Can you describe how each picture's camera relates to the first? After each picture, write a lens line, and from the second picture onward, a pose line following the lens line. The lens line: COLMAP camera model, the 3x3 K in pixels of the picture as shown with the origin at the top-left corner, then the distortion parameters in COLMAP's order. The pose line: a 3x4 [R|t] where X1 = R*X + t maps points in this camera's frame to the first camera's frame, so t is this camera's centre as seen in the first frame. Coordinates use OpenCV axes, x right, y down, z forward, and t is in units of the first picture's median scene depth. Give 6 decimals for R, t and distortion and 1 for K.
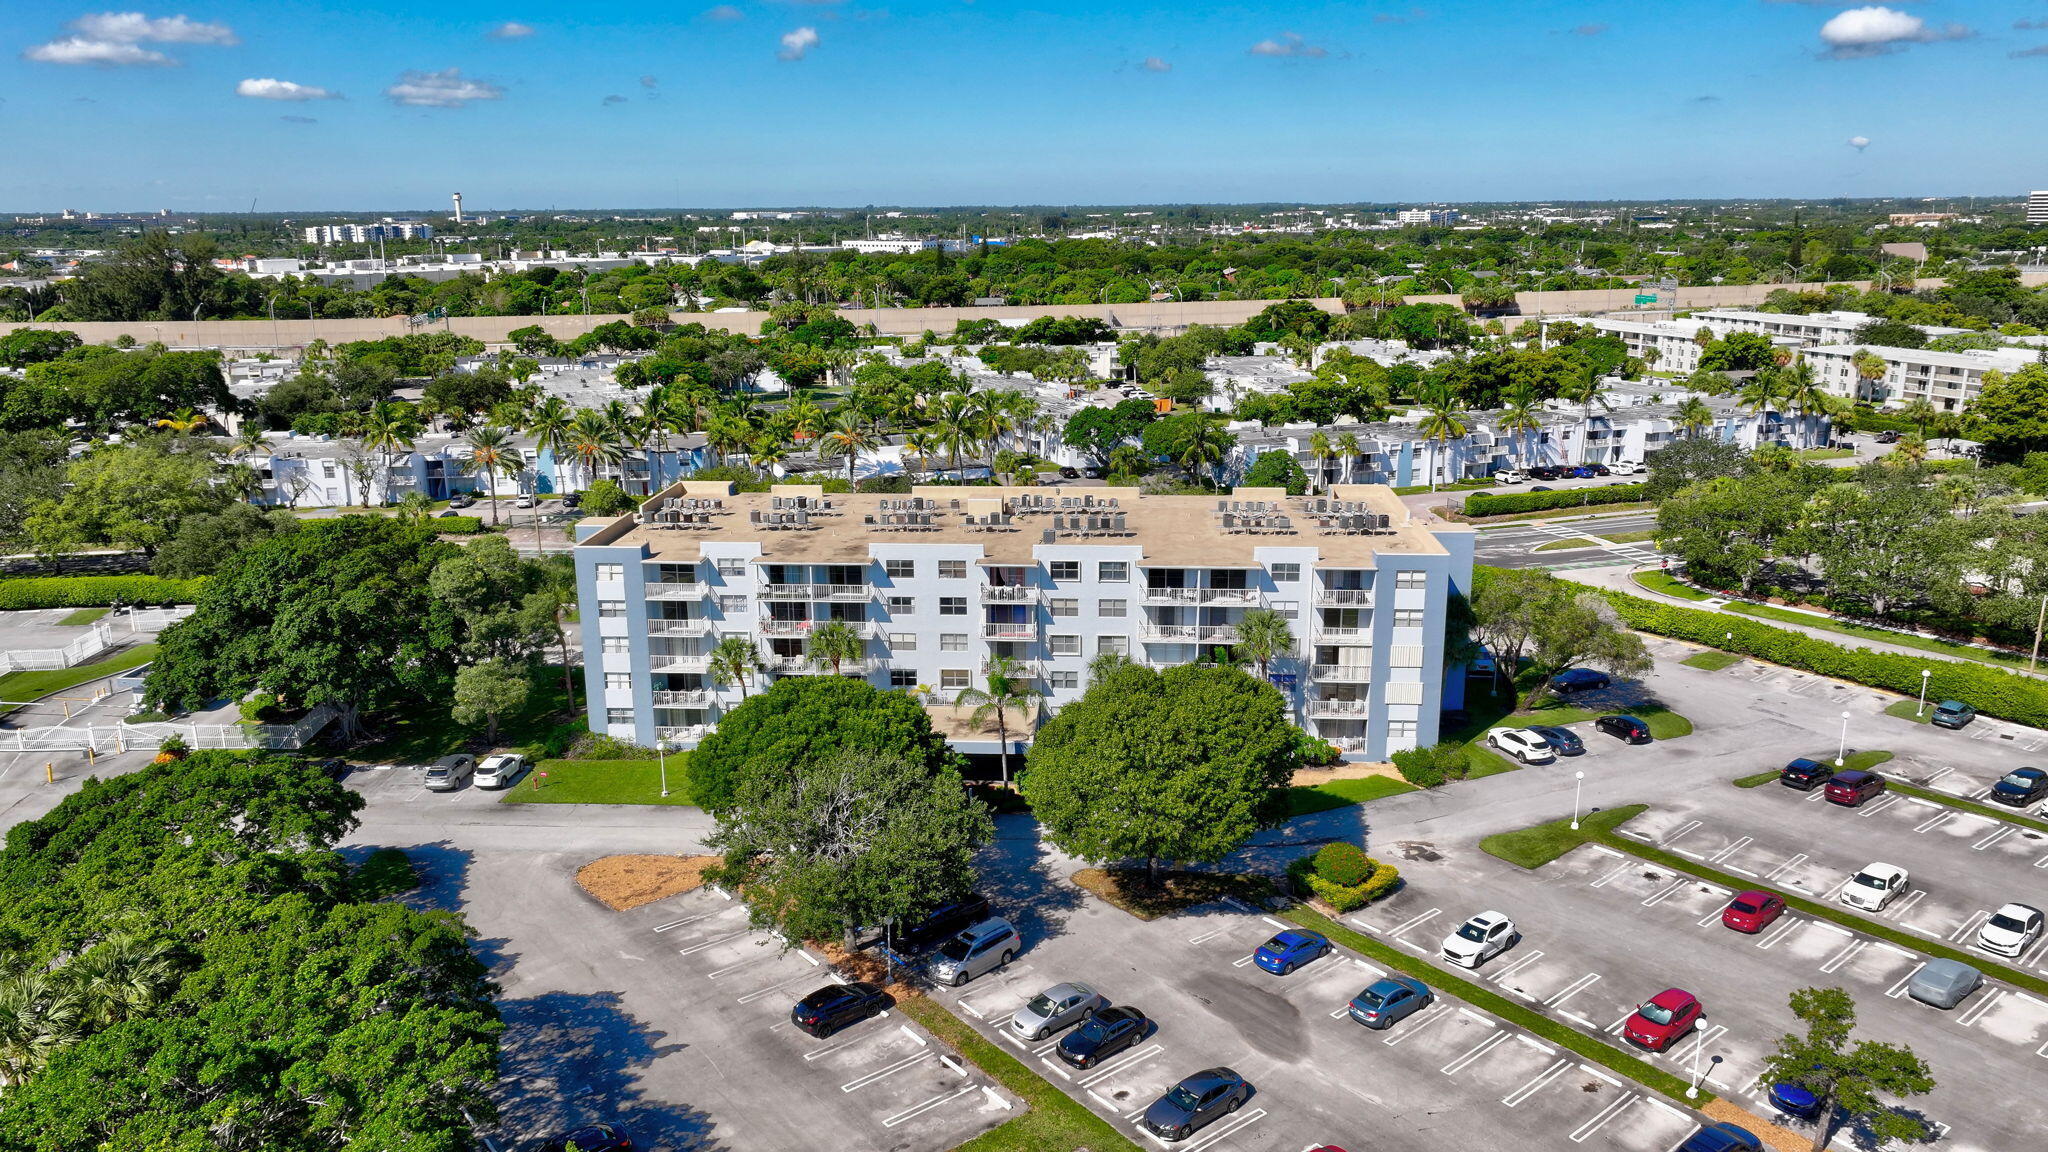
lens RADIAL K [[1439.1, 0, 1025.9], [0, 1439.1, 569.4], [0, 0, 1]] dist [0.005253, 0.002165]
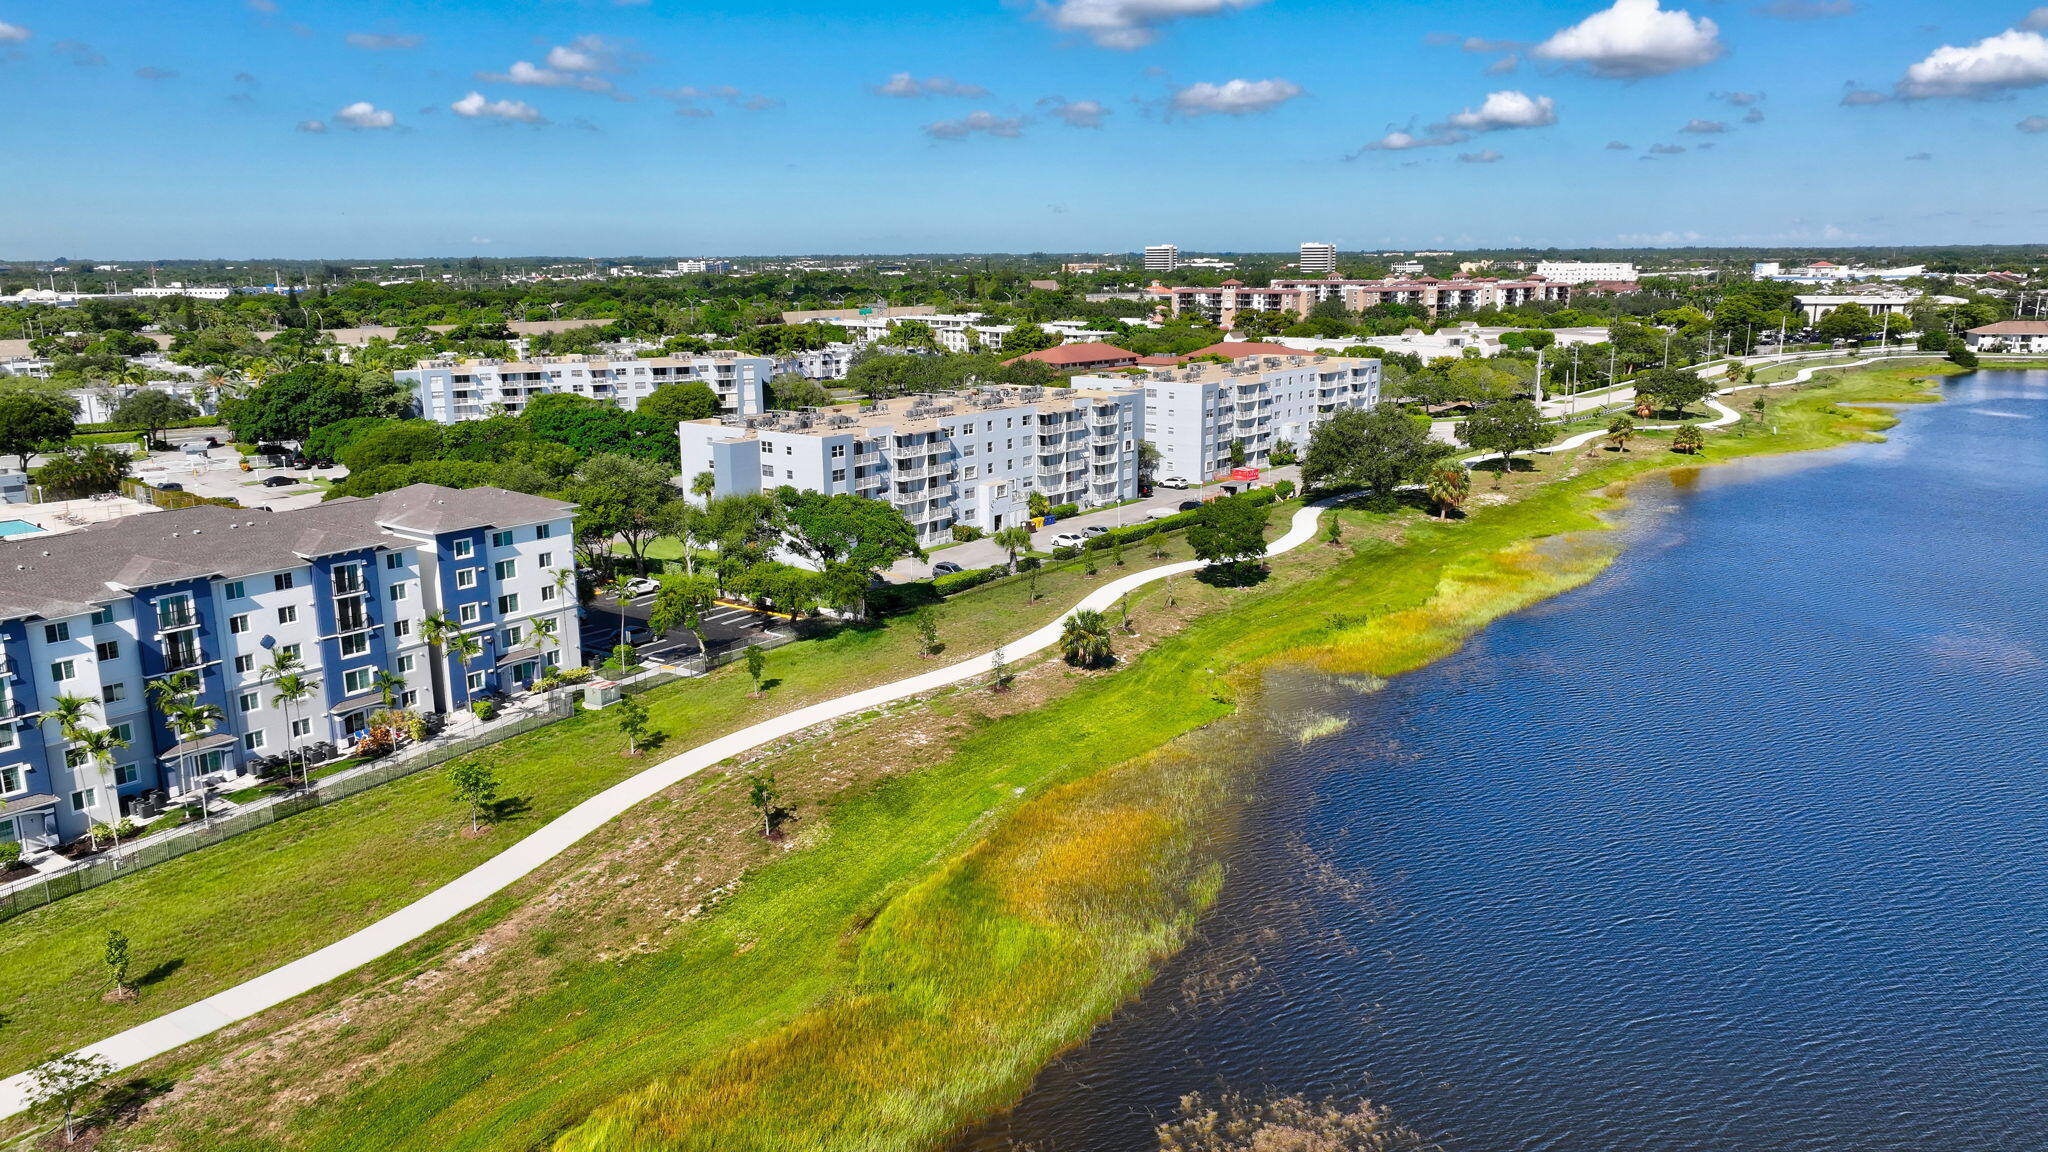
lens RADIAL K [[1439.1, 0, 1025.9], [0, 1439.1, 569.4], [0, 0, 1]] dist [0.005253, 0.002165]
pose [[0.885177, -0.098752, 0.454653, -0.532562], [0.114930, 0.993341, -0.008004, 0.450266], [-0.450835, 0.059338, 0.890633, -1.613365]]
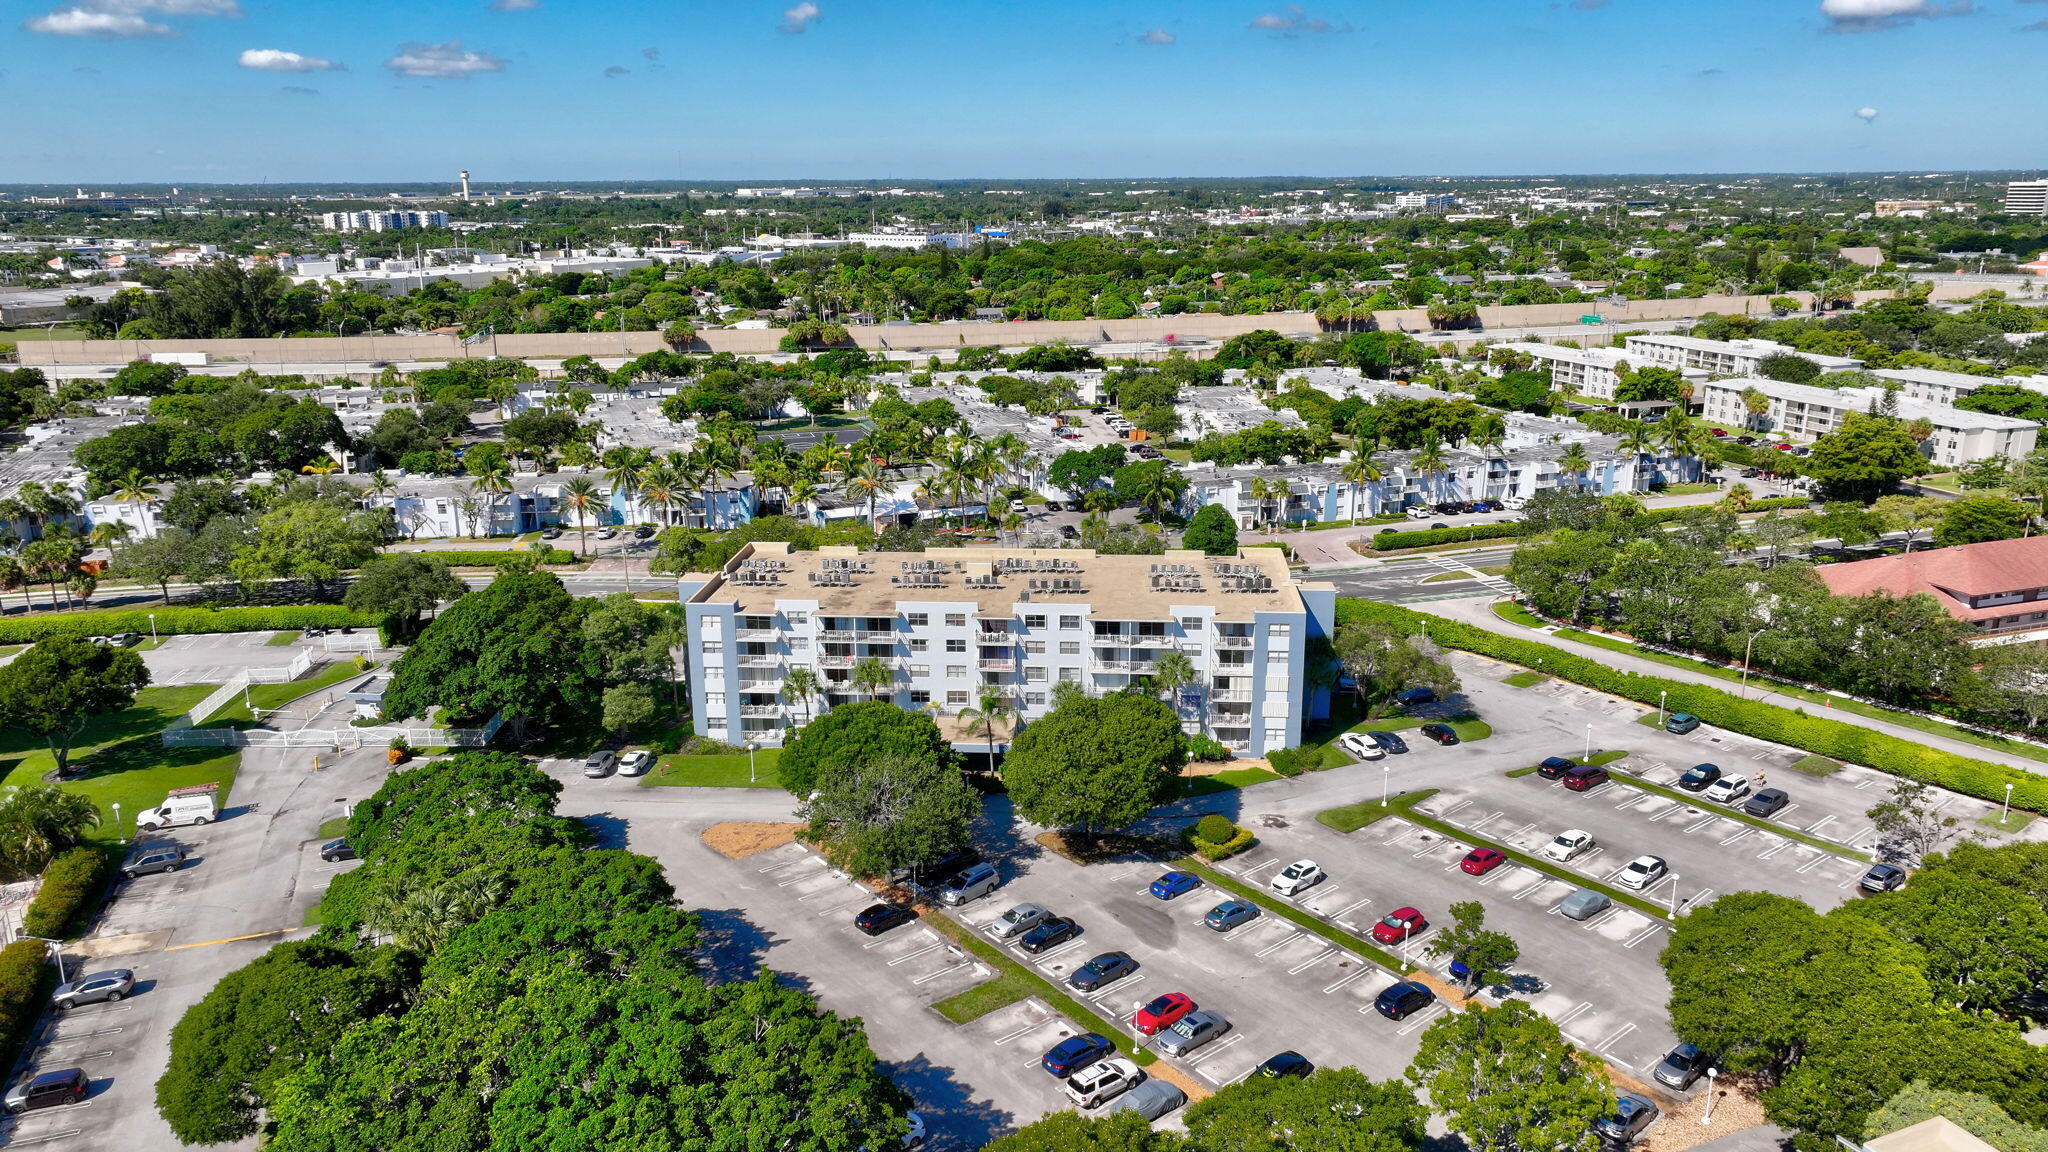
lens RADIAL K [[1439.1, 0, 1025.9], [0, 1439.1, 569.4], [0, 0, 1]] dist [0.005253, 0.002165]
pose [[0.999996, 0.002181, -0.001796, 0.019173], [-0.002146, 0.999818, 0.018944, -0.073084], [0.001837, -0.018940, 0.999819, -0.383795]]
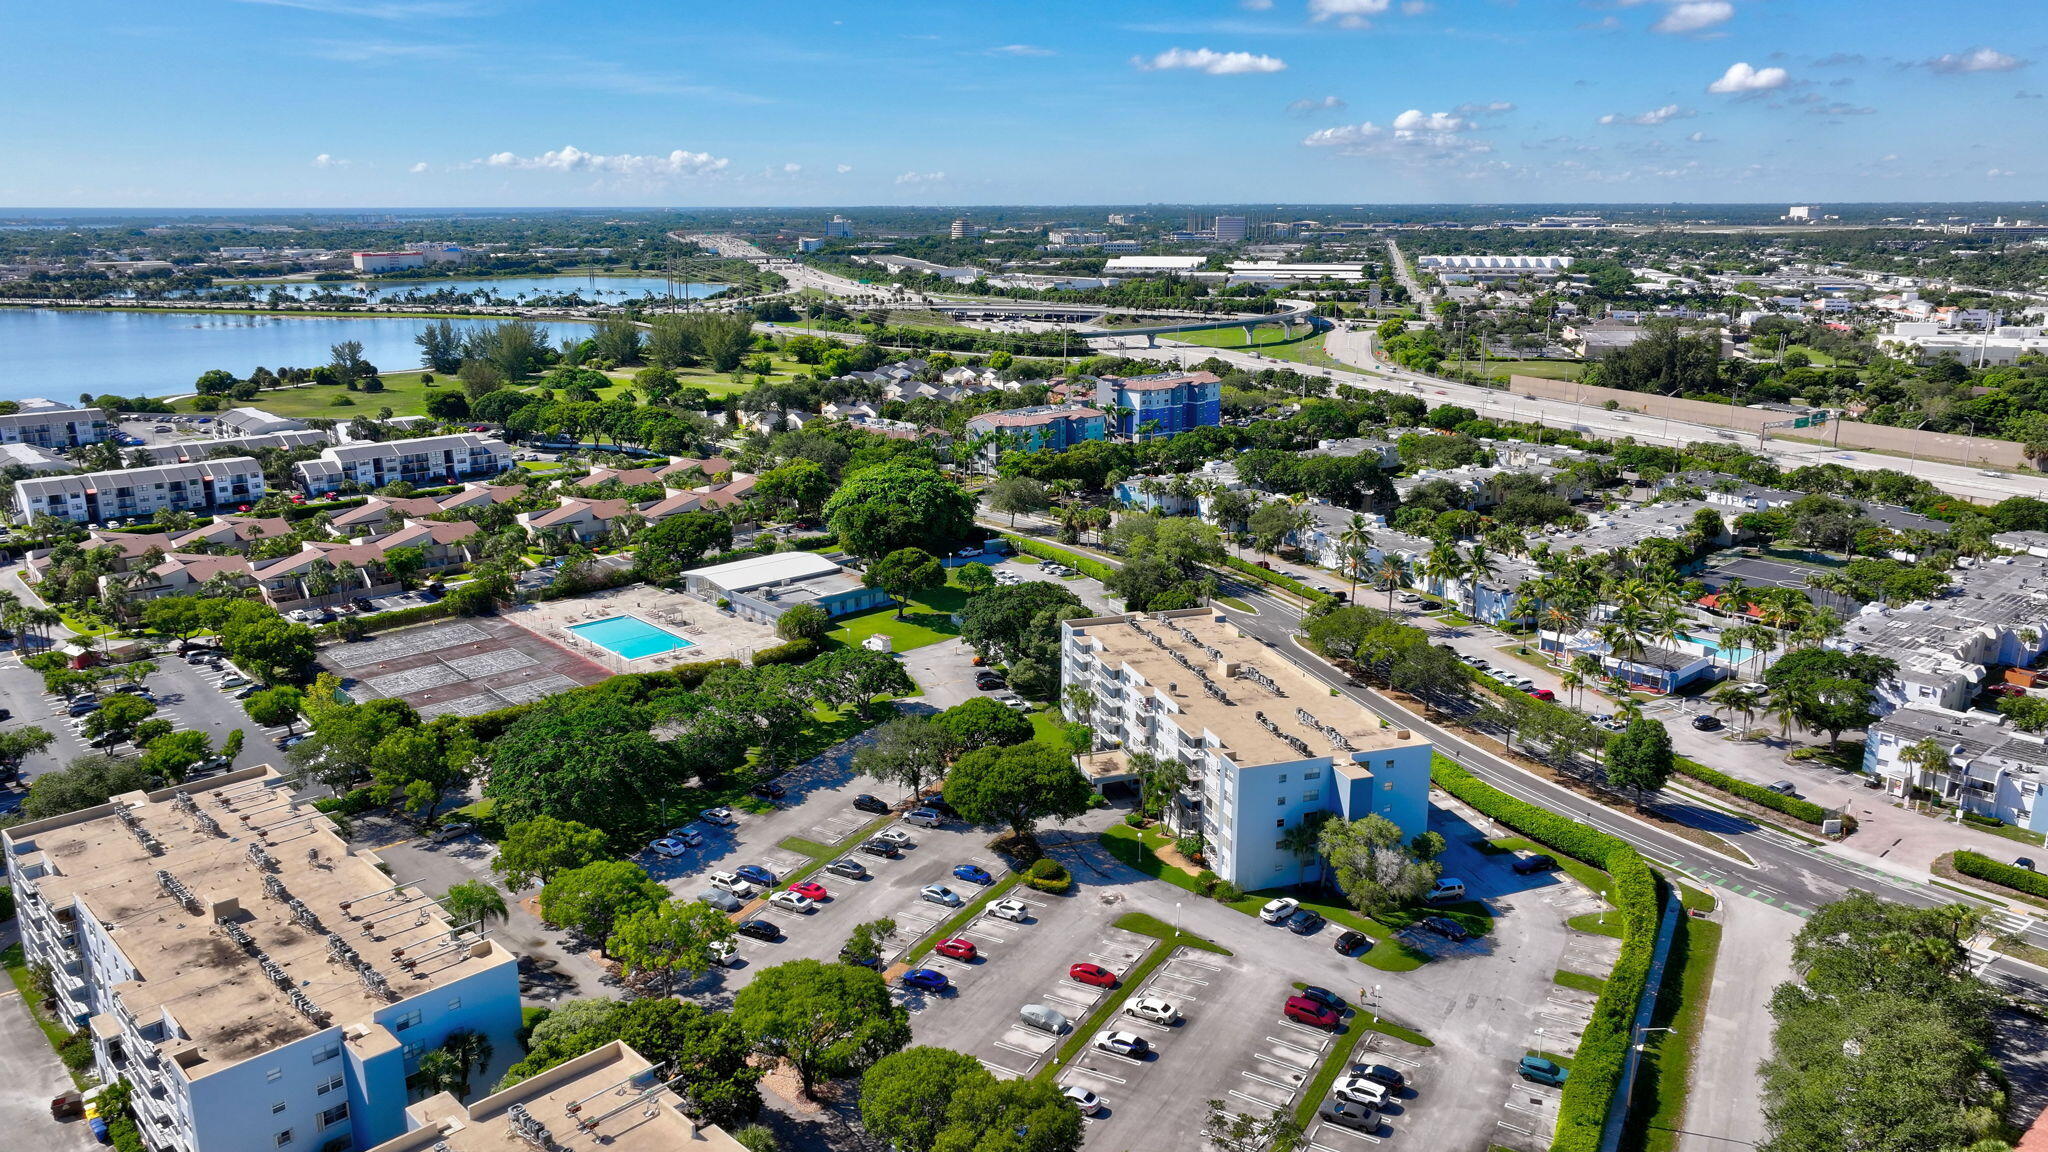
lens RADIAL K [[1439.1, 0, 1025.9], [0, 1439.1, 569.4], [0, 0, 1]] dist [0.005253, 0.002165]
pose [[0.365164, 0.236428, -0.900420, 1.486211], [-0.228347, 0.960413, 0.159574, -0.394414], [0.902503, 0.147338, 0.404696, 0.082081]]
